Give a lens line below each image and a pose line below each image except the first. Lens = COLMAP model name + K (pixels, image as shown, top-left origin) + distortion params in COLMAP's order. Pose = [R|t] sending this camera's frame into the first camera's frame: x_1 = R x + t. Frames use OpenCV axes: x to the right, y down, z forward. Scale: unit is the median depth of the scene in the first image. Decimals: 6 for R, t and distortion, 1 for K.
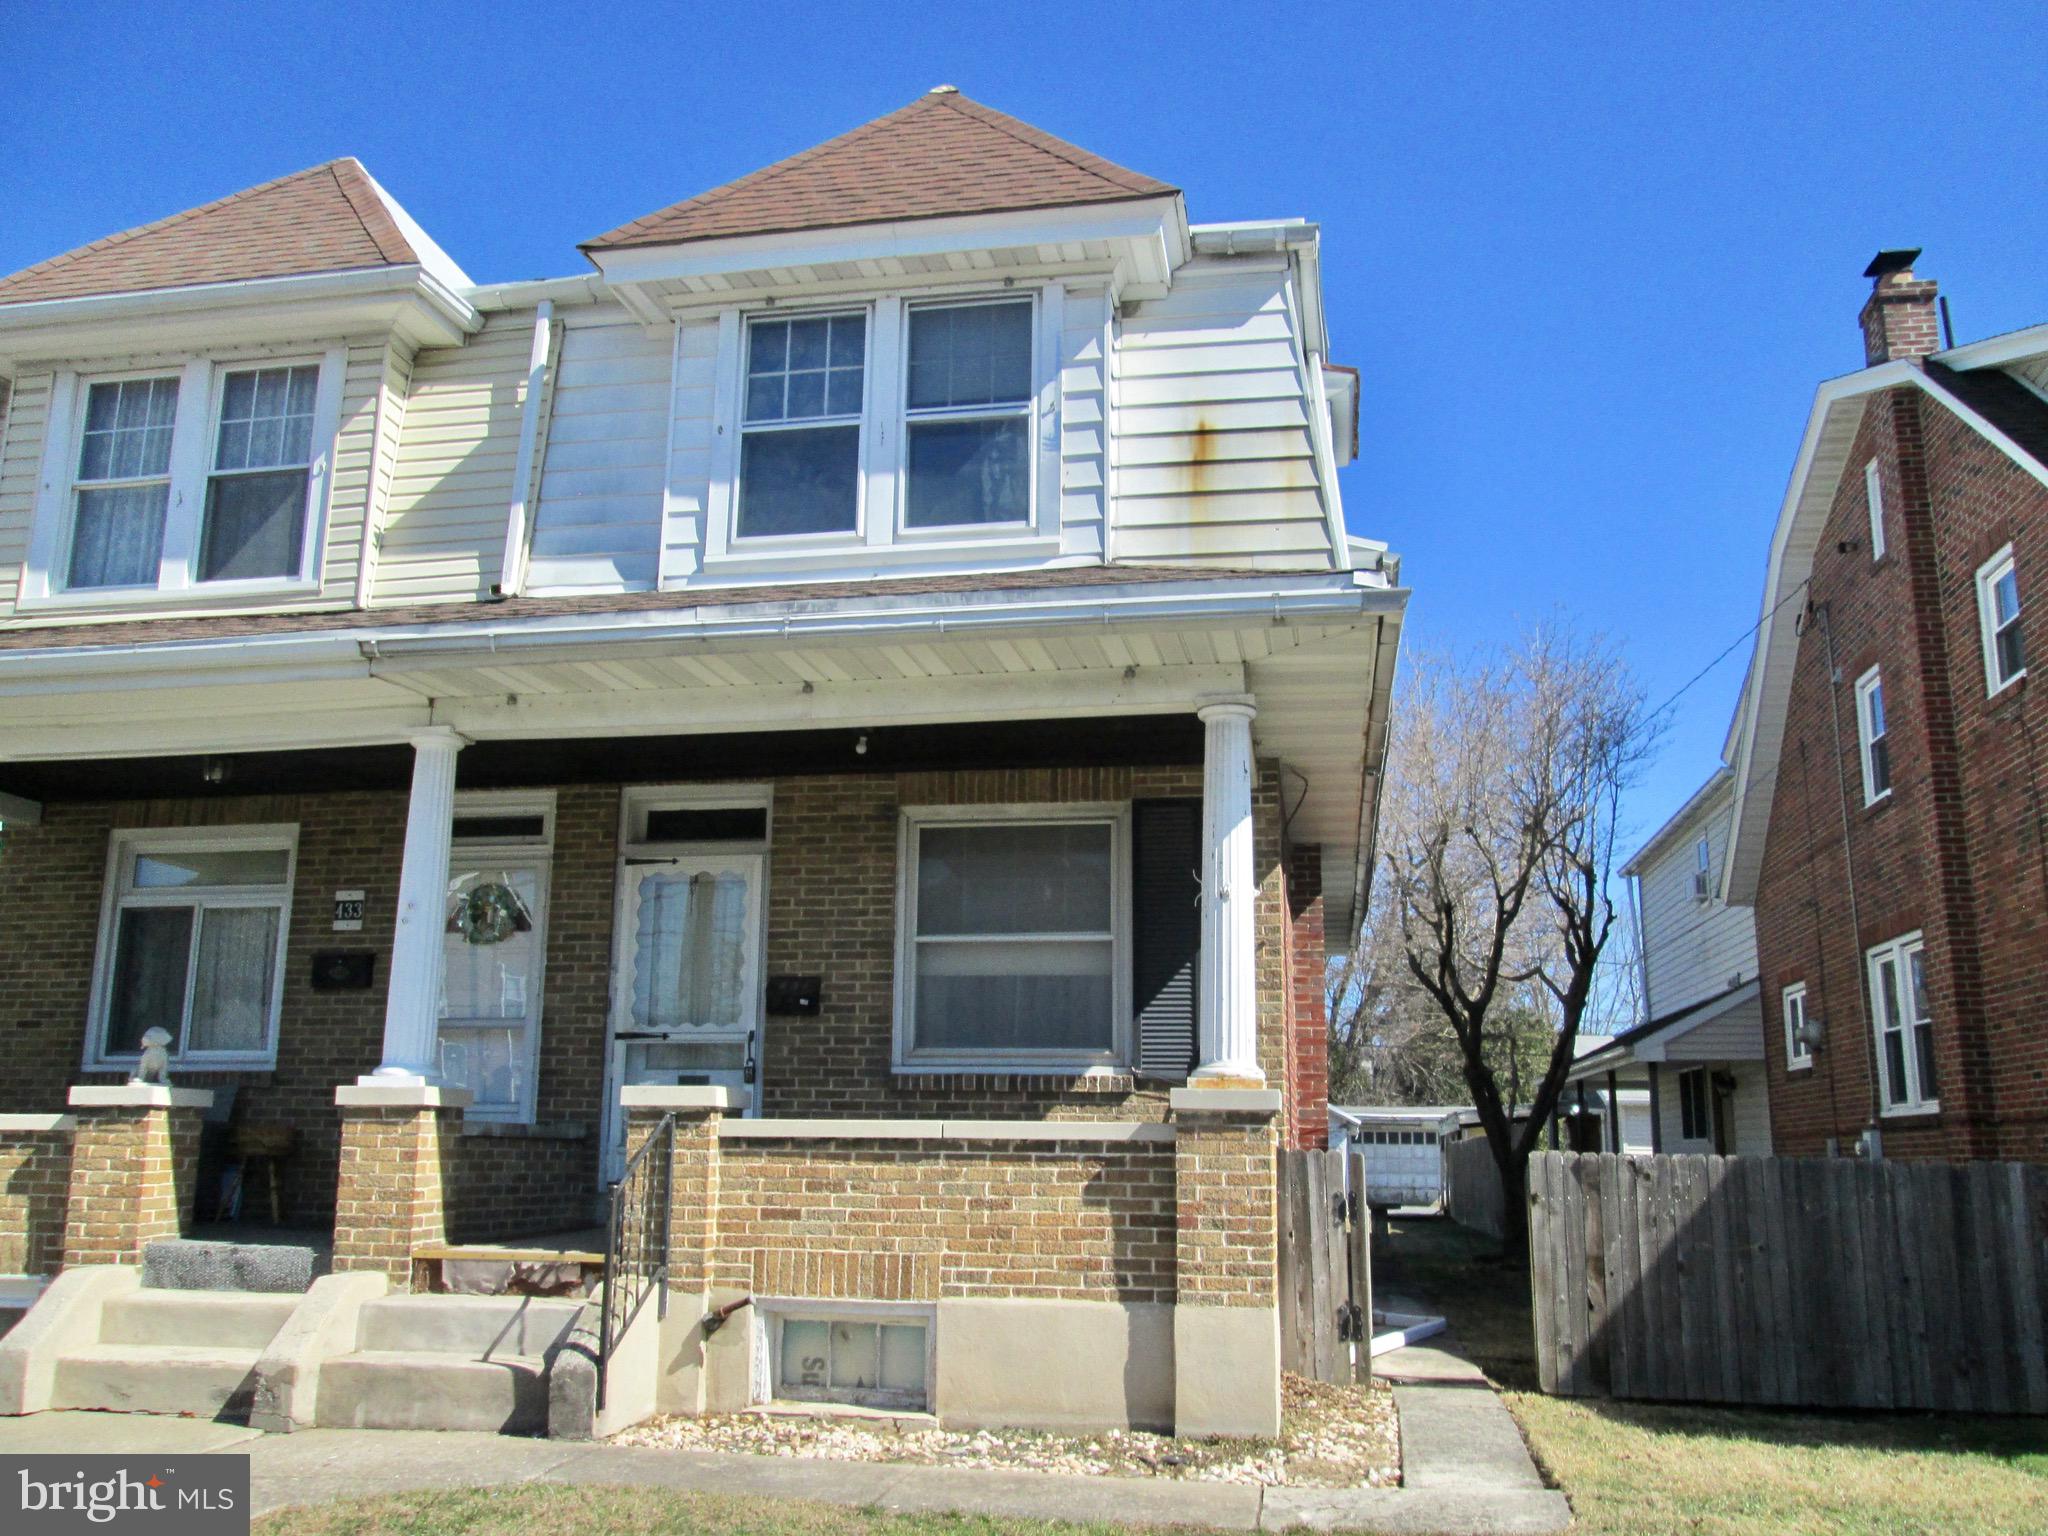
lens RADIAL K [[1679.2, 0, 1023.2], [0, 1679.2, 711.4], [0, 0, 1]] dist [-0.035062, -0.065976]
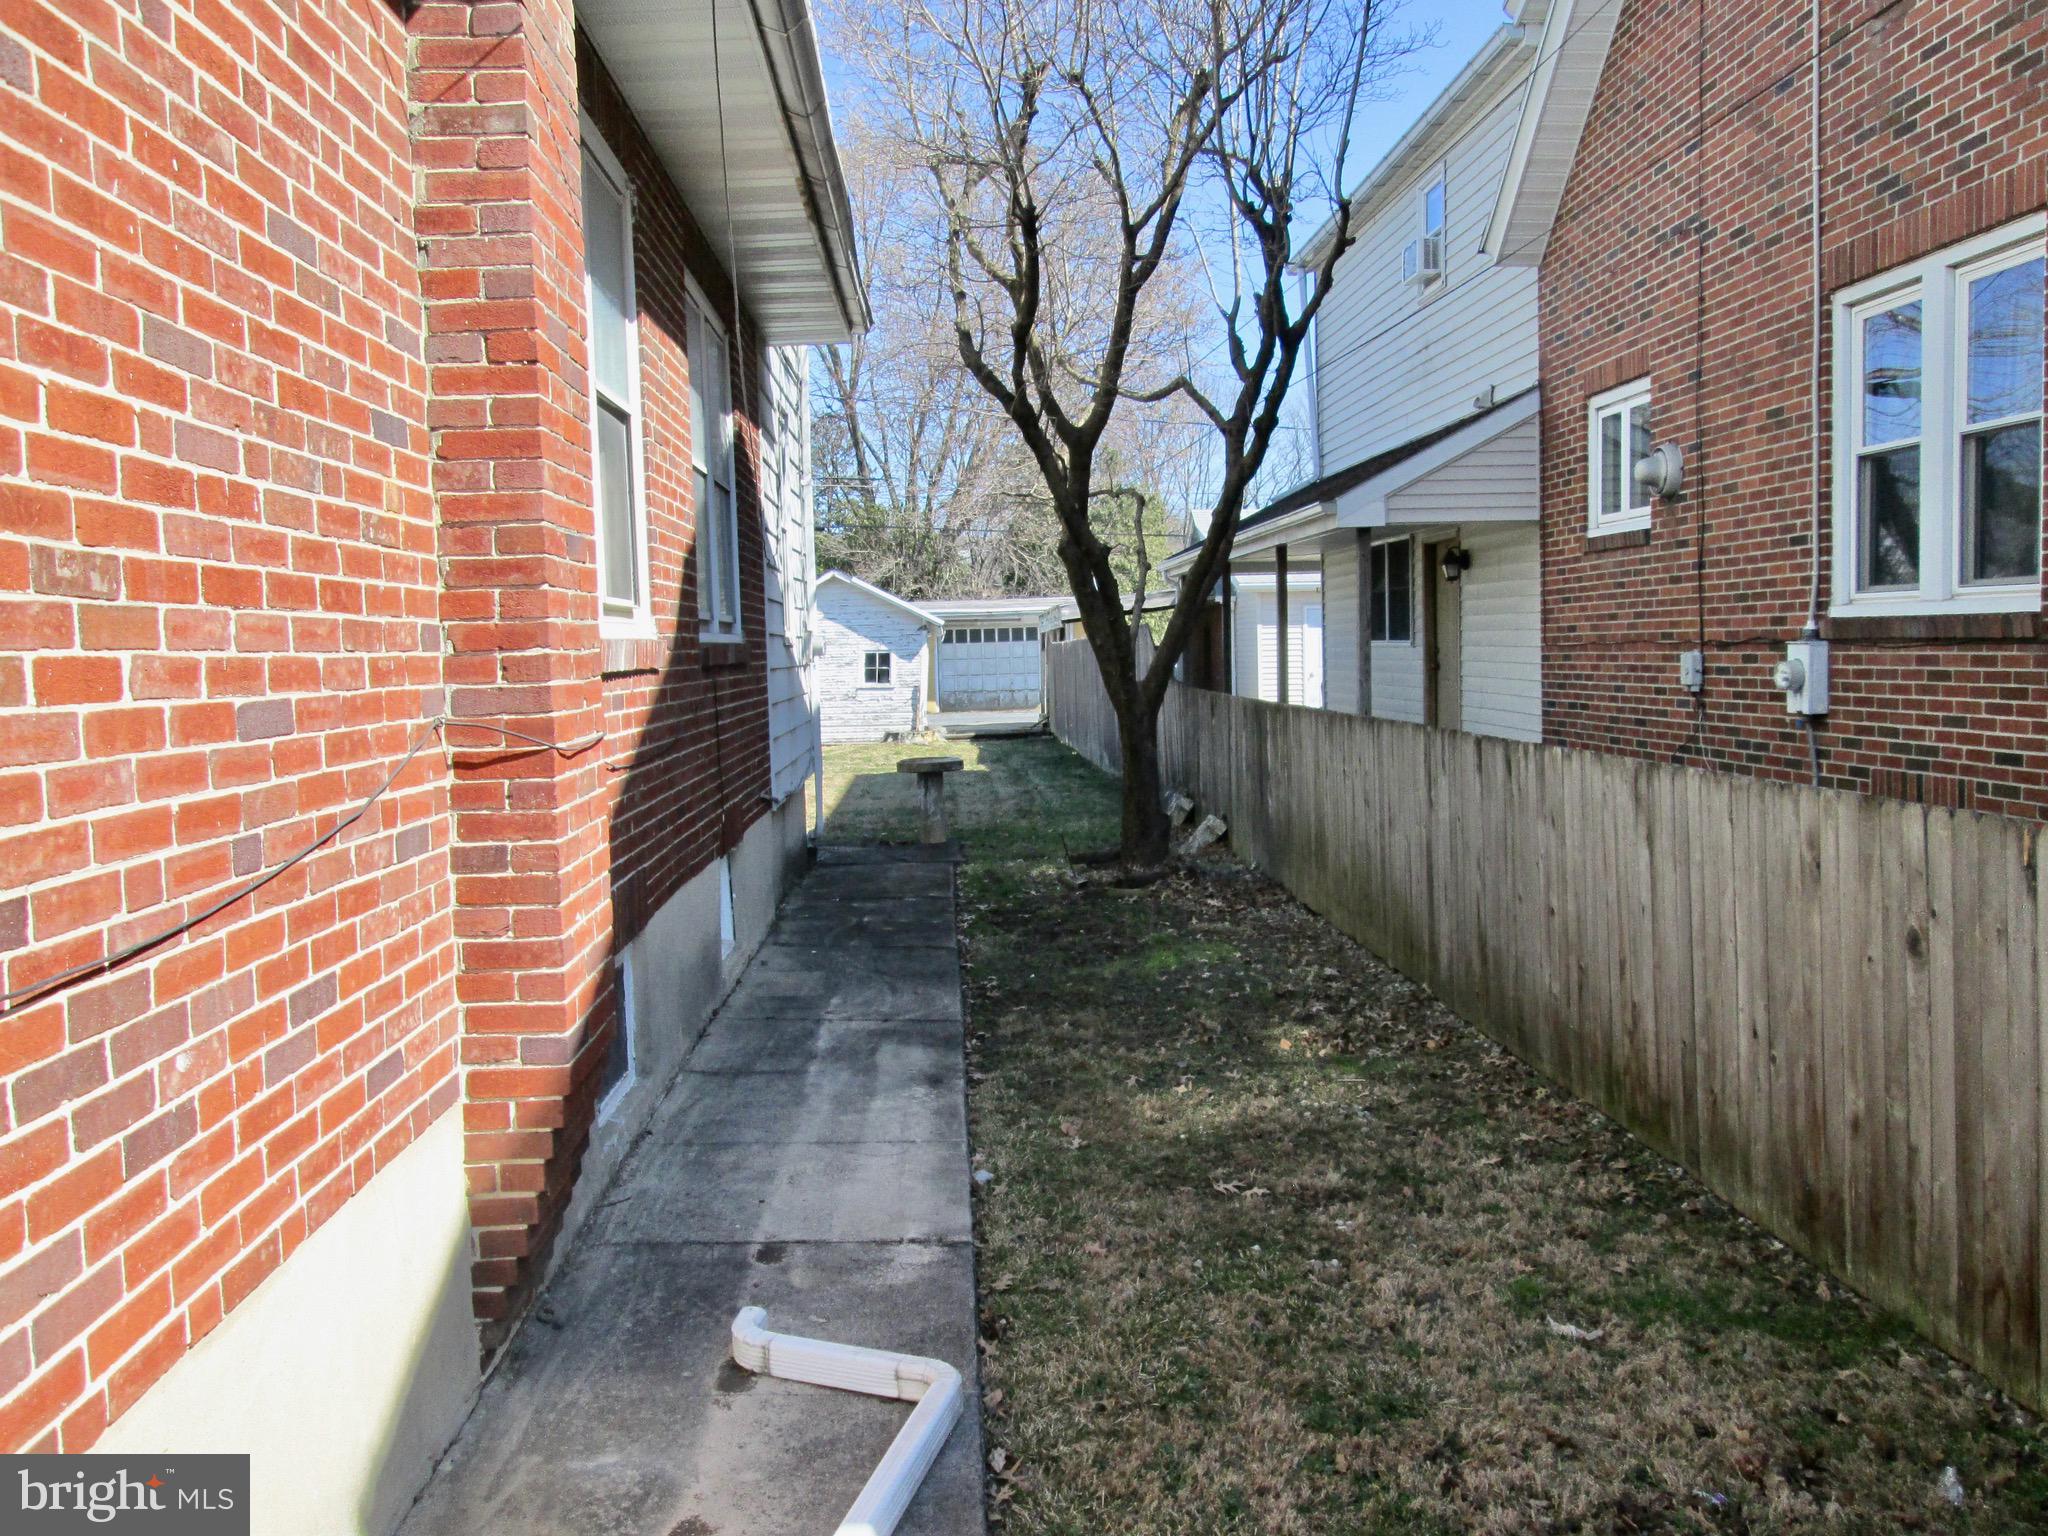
lens RADIAL K [[1678.2, 0, 1011.9], [0, 1678.2, 757.2], [0, 0, 1]] dist [-0.025518, 0.001094]
pose [[0.976318, -0.058852, 0.208183, 0.121265], [-0.010702, 0.947971, 0.318176, 0.097455], [-0.216077, -0.312869, 0.924891, 0.438918]]
